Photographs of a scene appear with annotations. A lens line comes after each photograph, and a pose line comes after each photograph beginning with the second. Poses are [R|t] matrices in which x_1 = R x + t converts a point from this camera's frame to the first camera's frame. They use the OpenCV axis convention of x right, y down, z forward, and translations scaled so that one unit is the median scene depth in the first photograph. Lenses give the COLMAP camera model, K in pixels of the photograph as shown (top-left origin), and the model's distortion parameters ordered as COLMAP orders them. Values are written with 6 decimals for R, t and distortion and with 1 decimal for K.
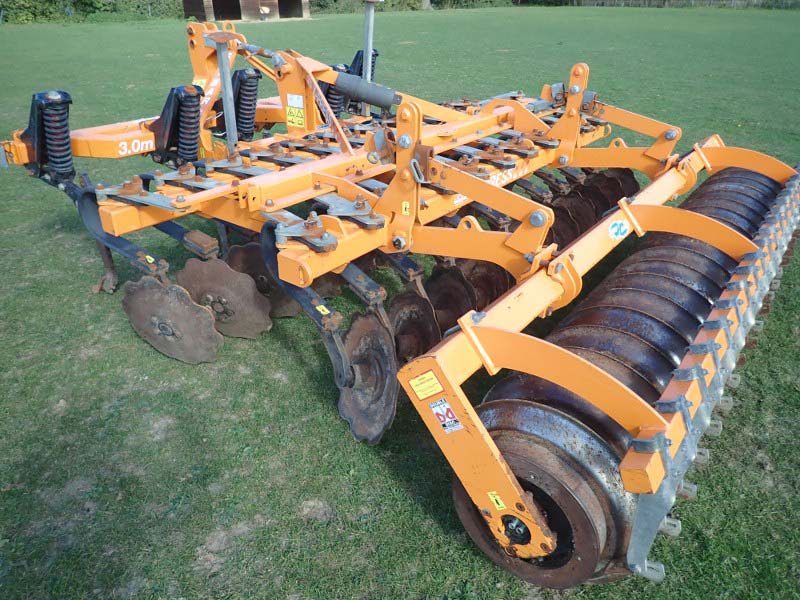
lens RADIAL K [[593.8, 0, 397.0], [0, 593.8, 302.4], [0, 0, 1]] dist [0.007791, -0.007142]
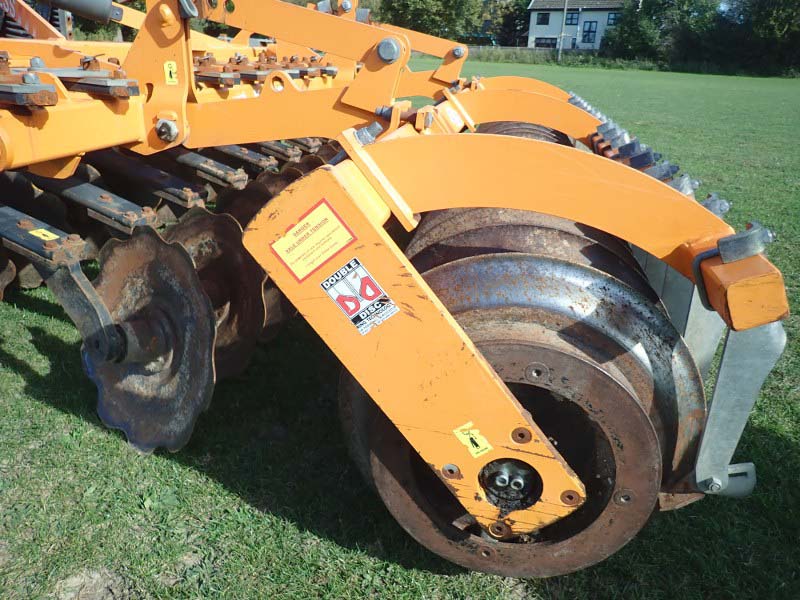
lens RADIAL K [[593.8, 0, 400.6], [0, 593.8, 301.3], [0, 0, 1]] dist [0.007791, -0.007142]
pose [[0.896867, -0.137105, 0.420513, -0.074859], [0.166142, 0.985549, -0.033015, 0.163315], [-0.409909, 0.099475, 0.906686, 0.396843]]
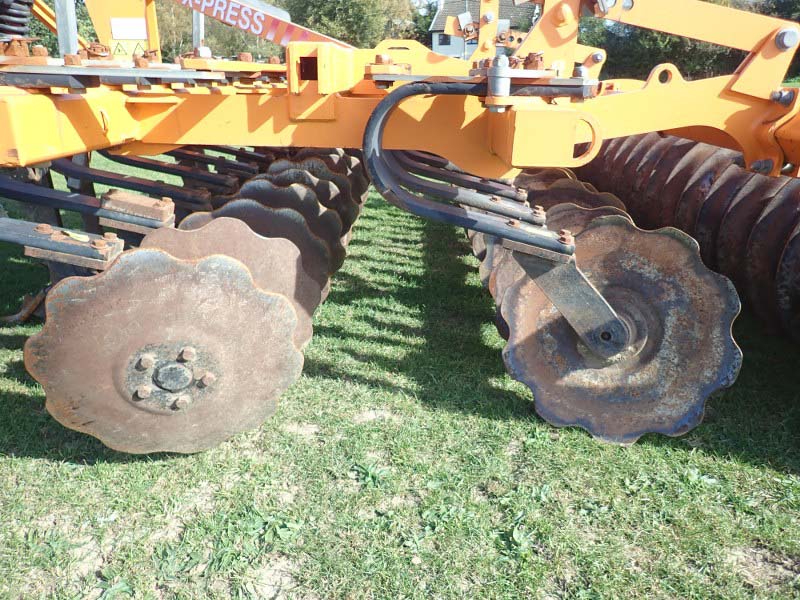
lens RADIAL K [[593.8, 0, 402.5], [0, 593.8, 305.5], [0, 0, 1]] dist [0.007791, -0.007142]
pose [[0.813564, -0.211299, 0.541726, -0.597961], [0.270574, 0.962198, -0.031046, 0.067376], [-0.514687, 0.171835, 0.839982, 0.672360]]
